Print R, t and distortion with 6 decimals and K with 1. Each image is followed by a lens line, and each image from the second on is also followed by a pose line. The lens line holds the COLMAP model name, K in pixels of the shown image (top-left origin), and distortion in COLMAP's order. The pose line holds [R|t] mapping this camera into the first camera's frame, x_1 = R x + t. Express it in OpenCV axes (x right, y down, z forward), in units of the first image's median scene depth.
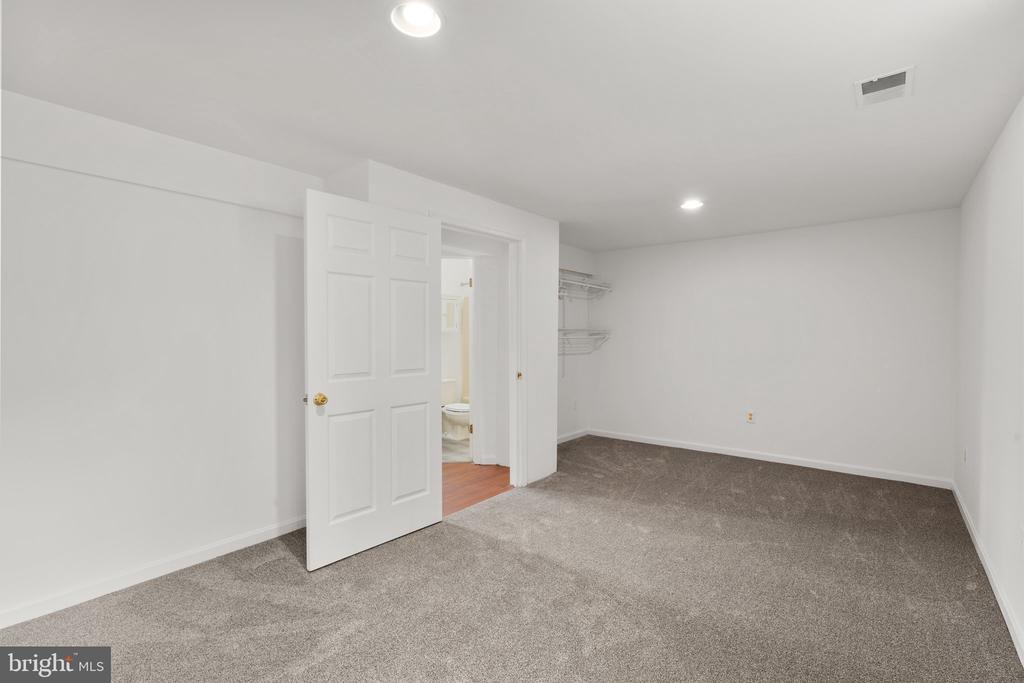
lens RADIAL K [[464.4, 0, 516.2], [0, 464.4, 342.0], [0, 0, 1]] dist [-0.004105, -0.001298]
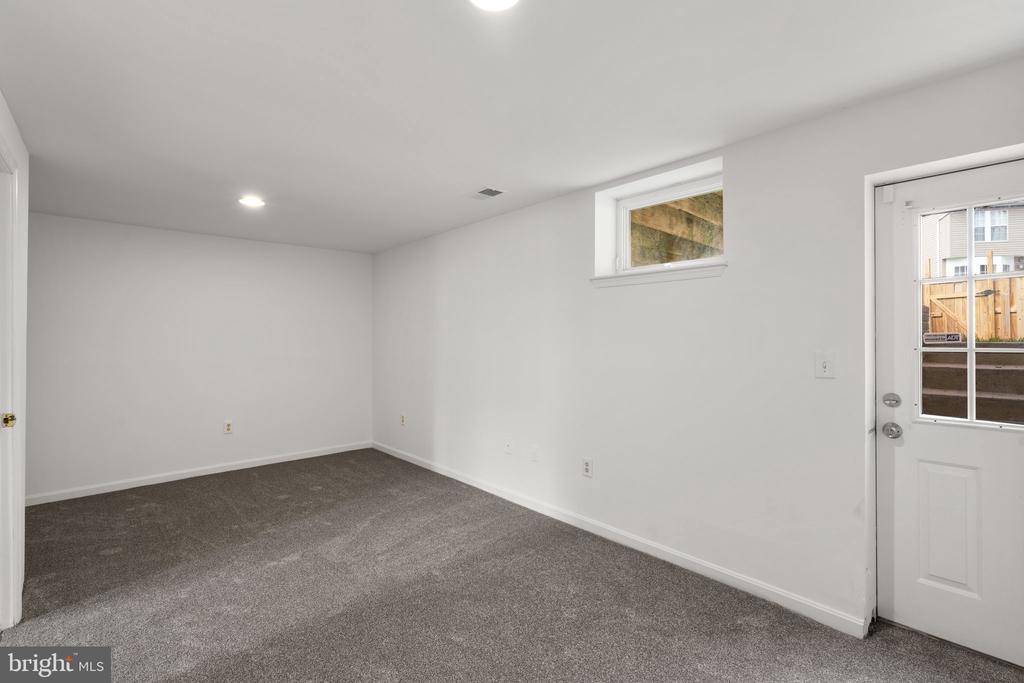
lens RADIAL K [[464.4, 0, 516.8], [0, 464.4, 339.7], [0, 0, 1]] dist [-0.004105, -0.001298]
pose [[0.134437, 0.000170, 0.990922, -0.435794], [0.016588, 0.999859, -0.002422, -0.007944], [-0.990783, 0.016763, 0.134416, 0.343562]]
